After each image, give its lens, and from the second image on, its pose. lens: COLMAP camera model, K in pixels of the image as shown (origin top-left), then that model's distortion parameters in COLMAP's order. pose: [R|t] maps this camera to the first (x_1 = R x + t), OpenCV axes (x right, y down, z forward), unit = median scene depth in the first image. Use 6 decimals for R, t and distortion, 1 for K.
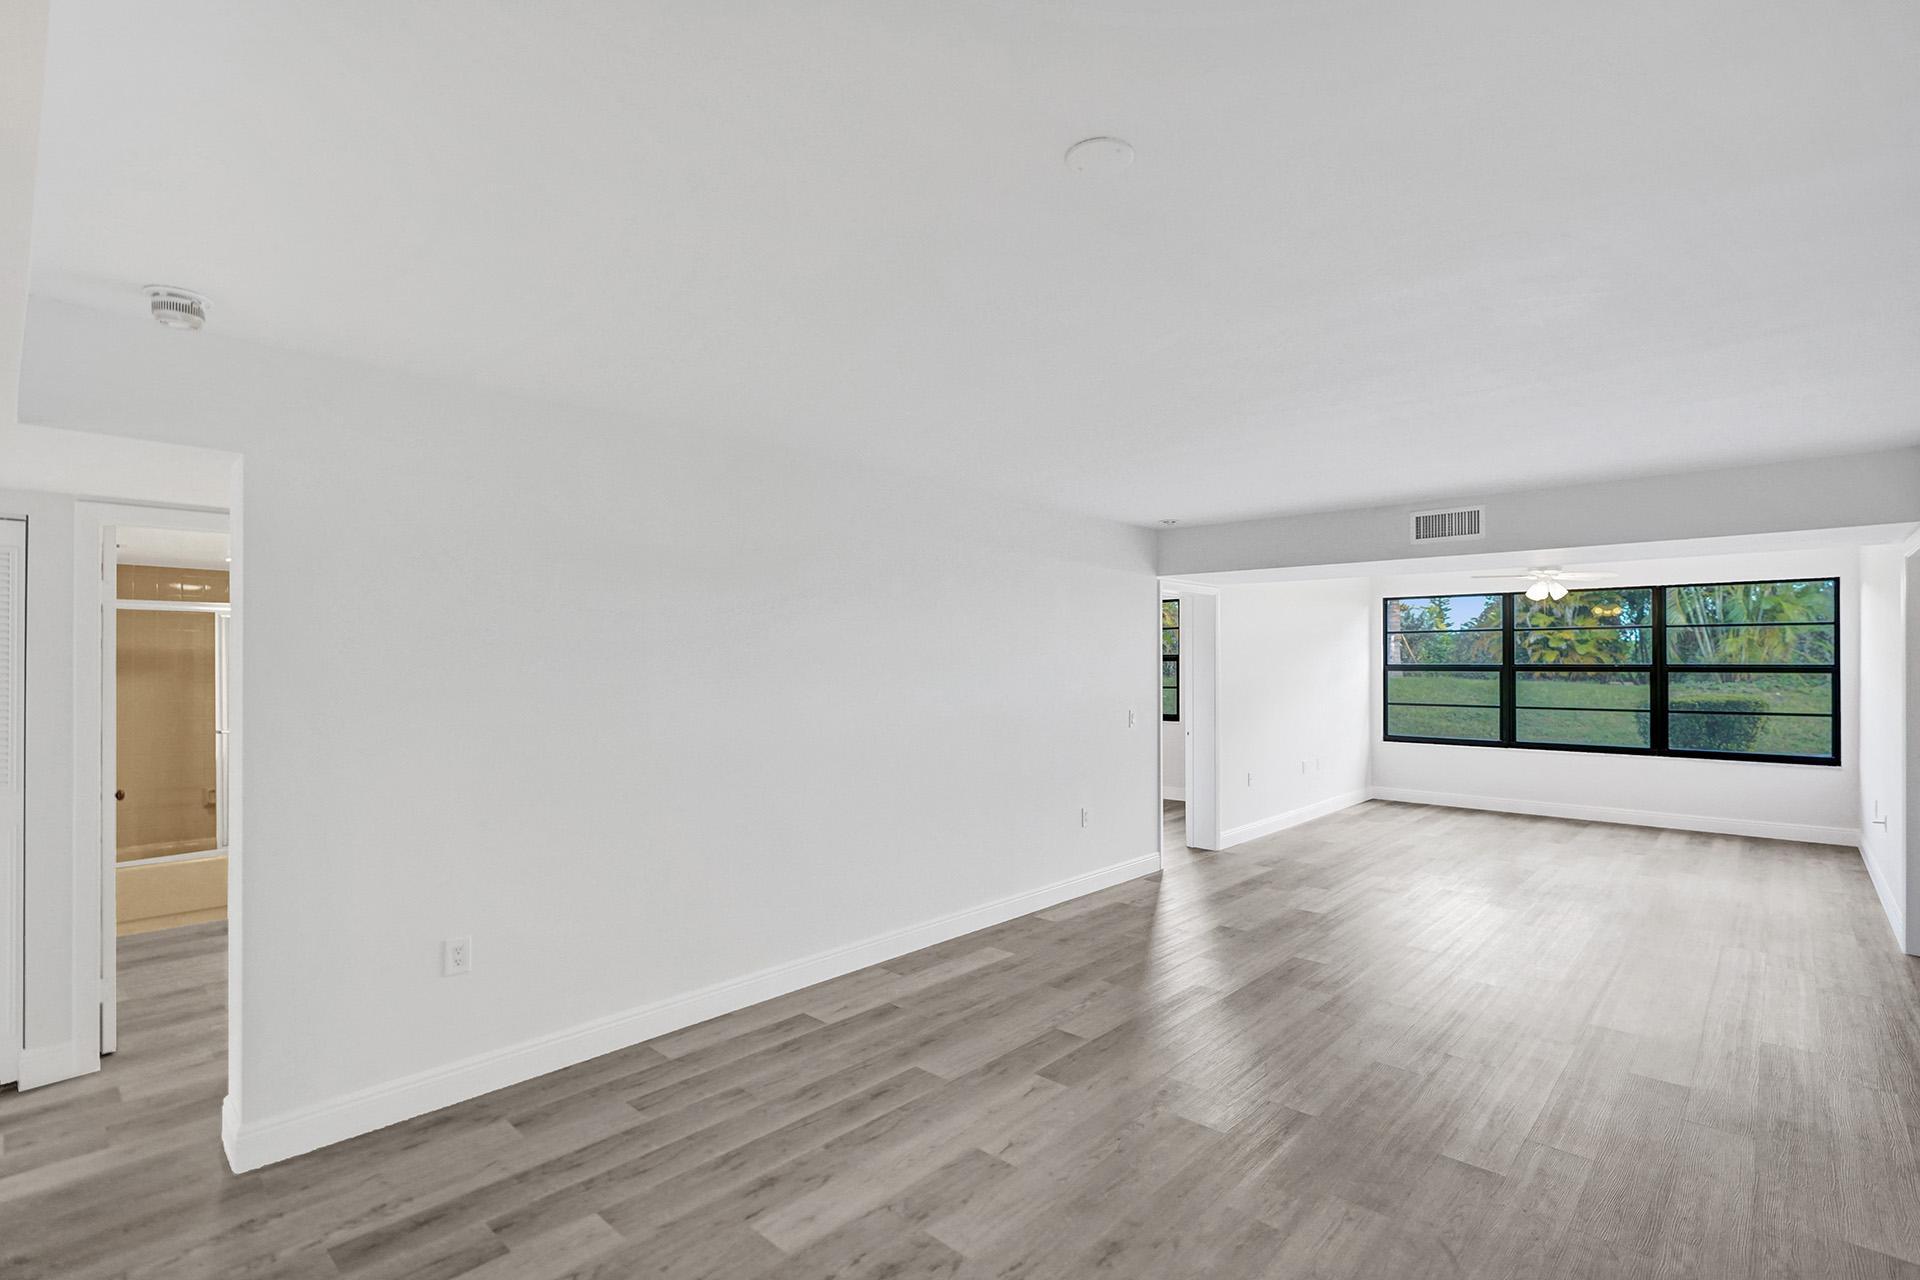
lens RADIAL K [[890.5, 0, 952.1], [0, 890.5, 663.2], [0, 0, 1]] dist [-0.008991, 0.000314]
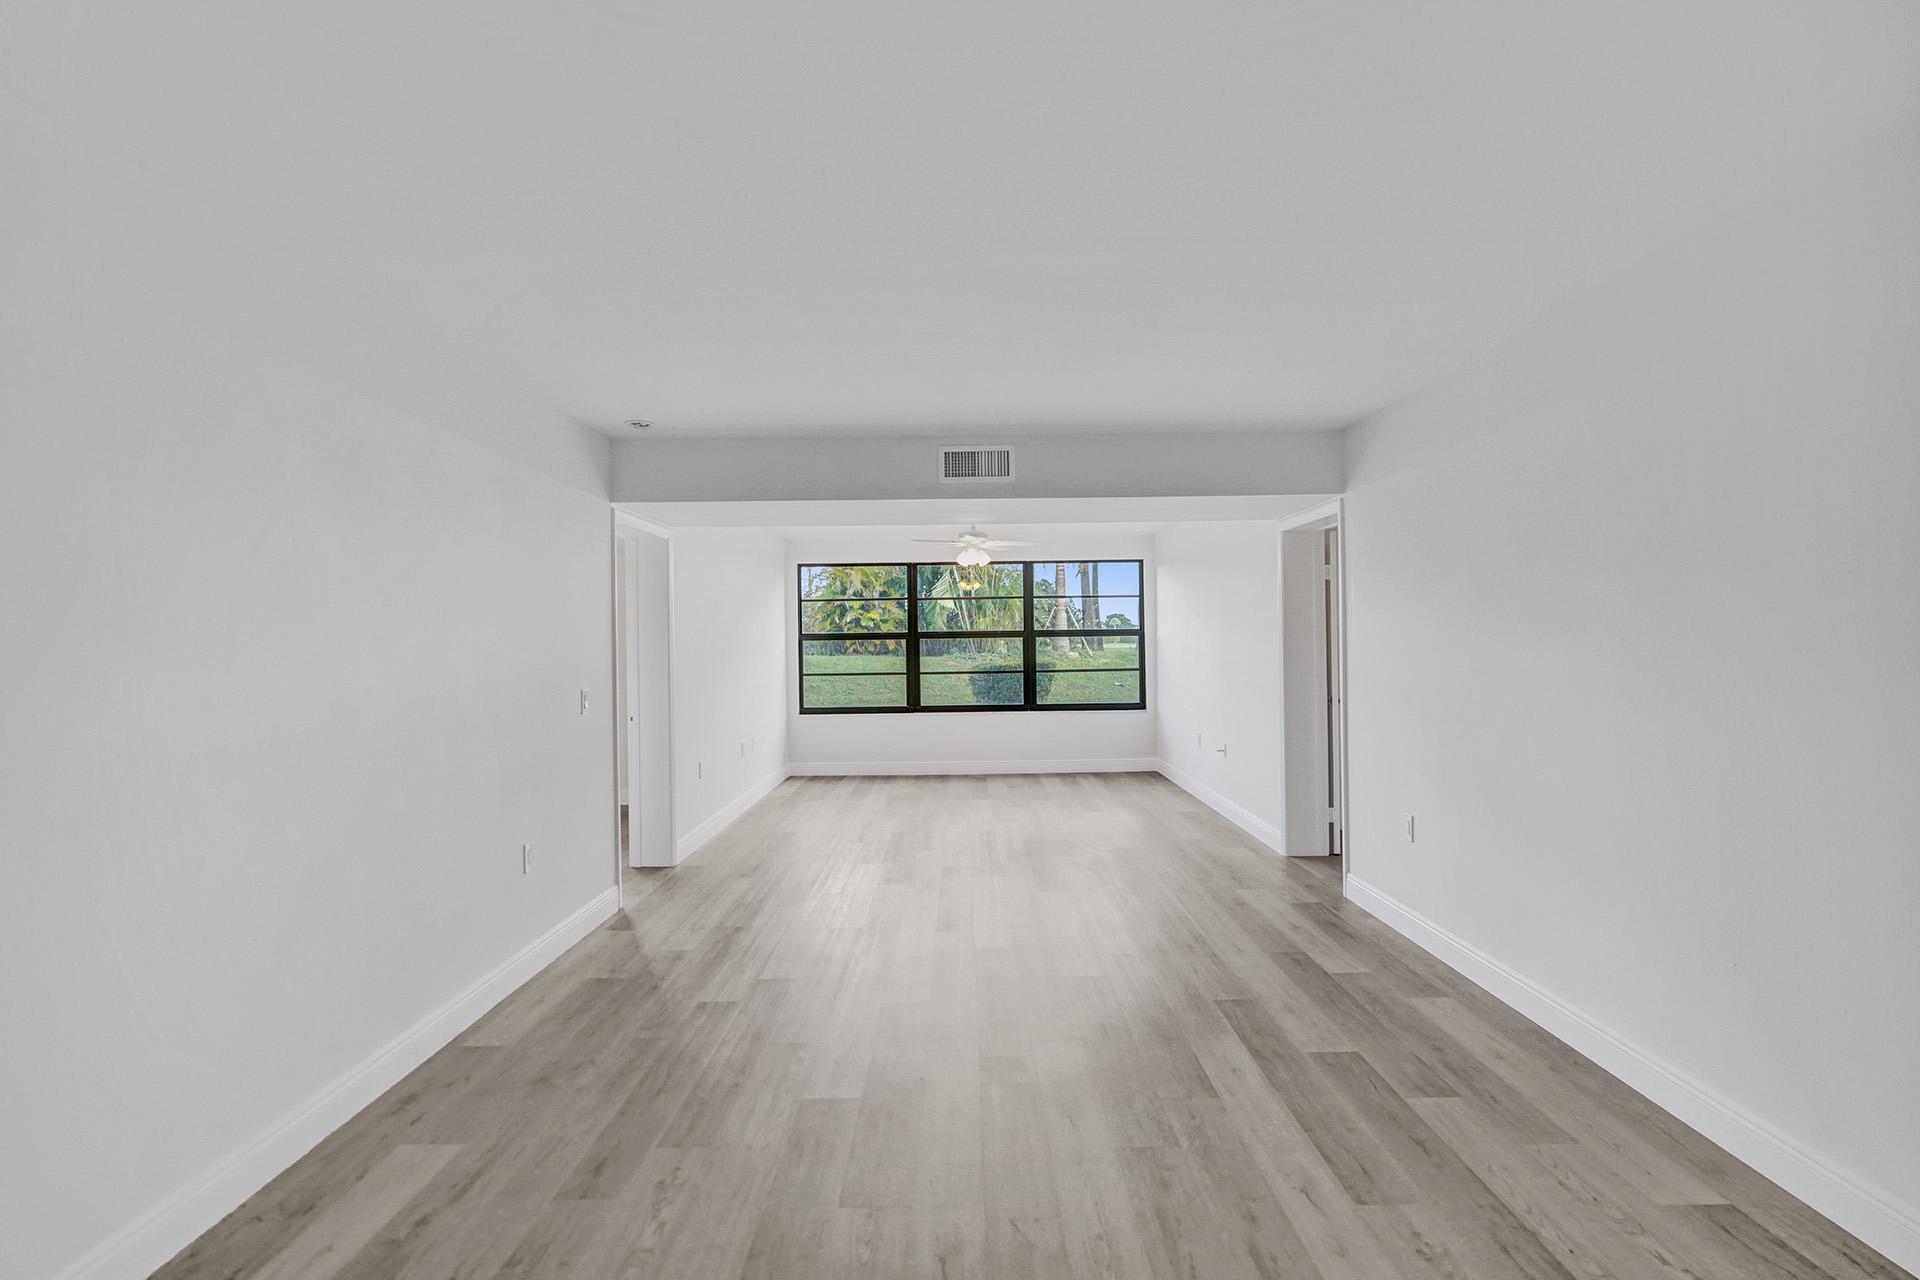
lens RADIAL K [[885.8, 0, 960.0], [0, 885.8, 640.0], [0, 0, 1]] dist [0.000710, 0.000415]
pose [[0.732446, -0.008626, 0.680770, -0.042090], [0.014166, 0.999896, -0.002572, 0.015814], [-0.680677, 0.011528, 0.732493, 0.233539]]
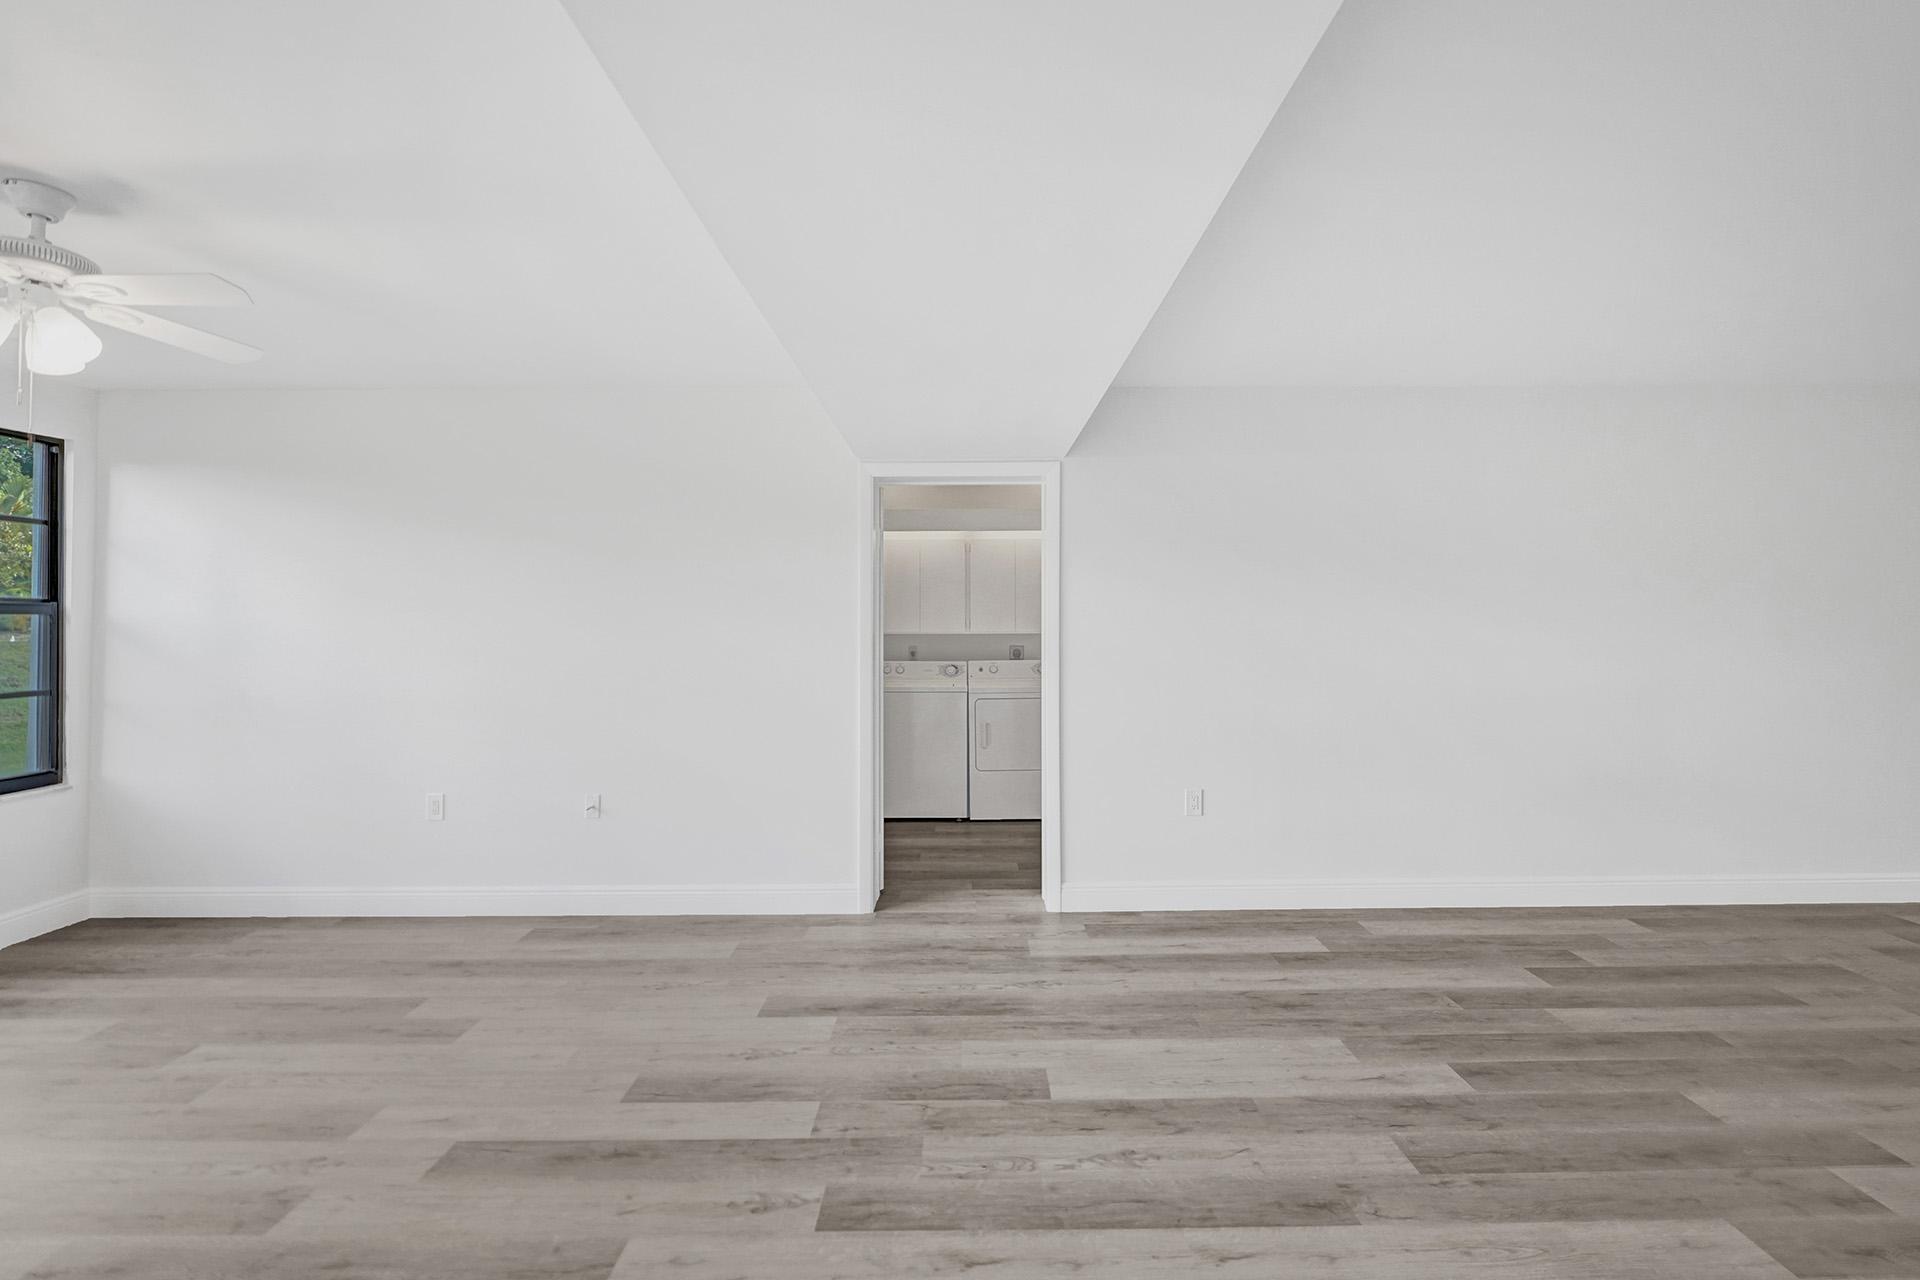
lens RADIAL K [[883.0, 0, 953.2], [0, 883.0, 626.2], [0, 0, 1]] dist [-0.002952, 0.000167]
pose [[-0.687349, 0.003209, 0.726320, 0.206273], [0.003963, 0.999992, -0.000668, 0.019457], [-0.726317, 0.002419, -0.687356, 0.896276]]
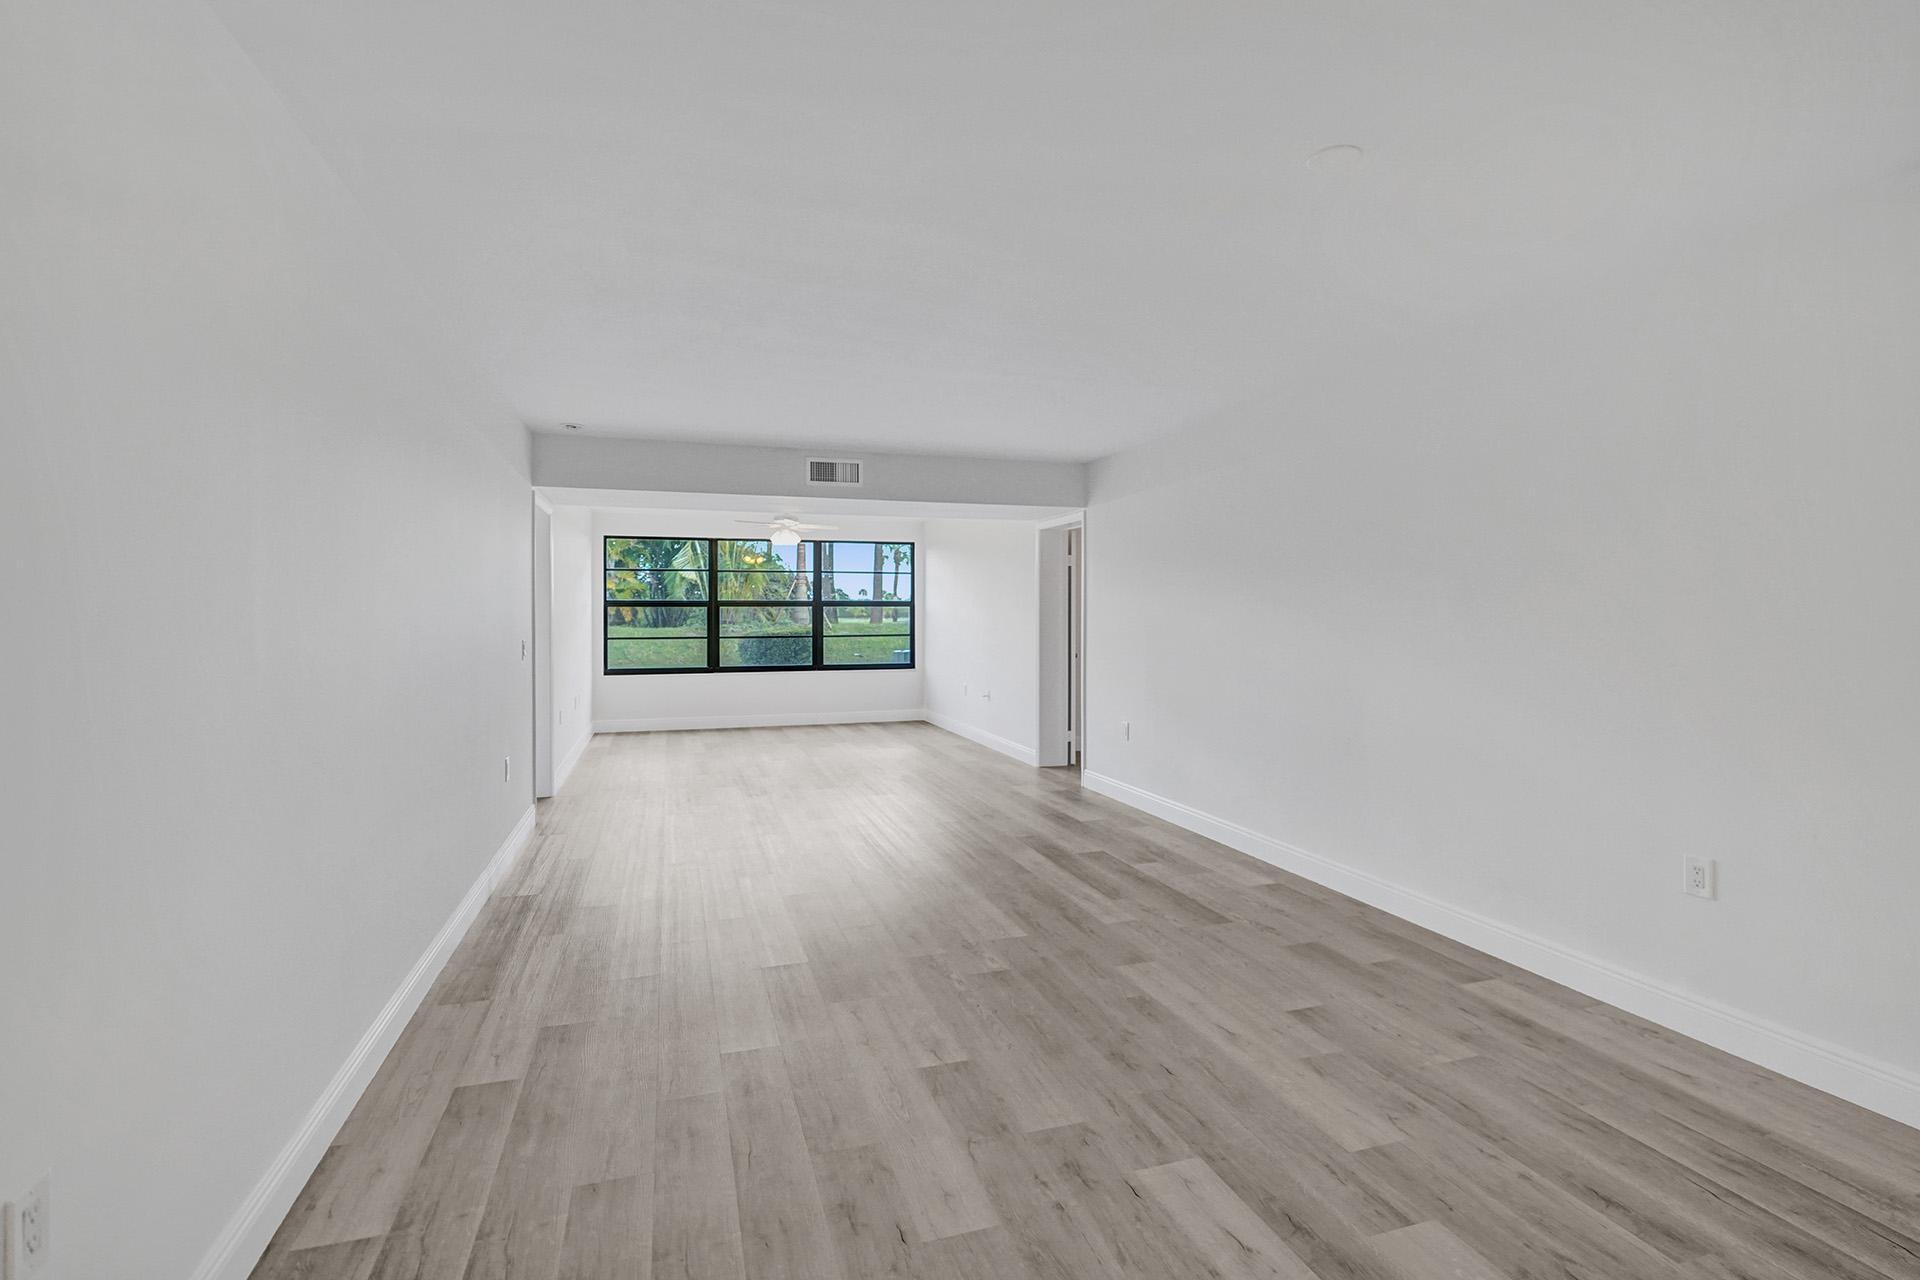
lens RADIAL K [[899.3, 0, 945.0], [0, 899.3, 633.4], [0, 0, 1]] dist [0.000272, 0.000294]
pose [[0.499955, -0.018809, 0.865847, -0.268629], [0.002144, 0.999788, 0.020481, 0.023372], [-0.866049, -0.008383, 0.499889, 0.175488]]
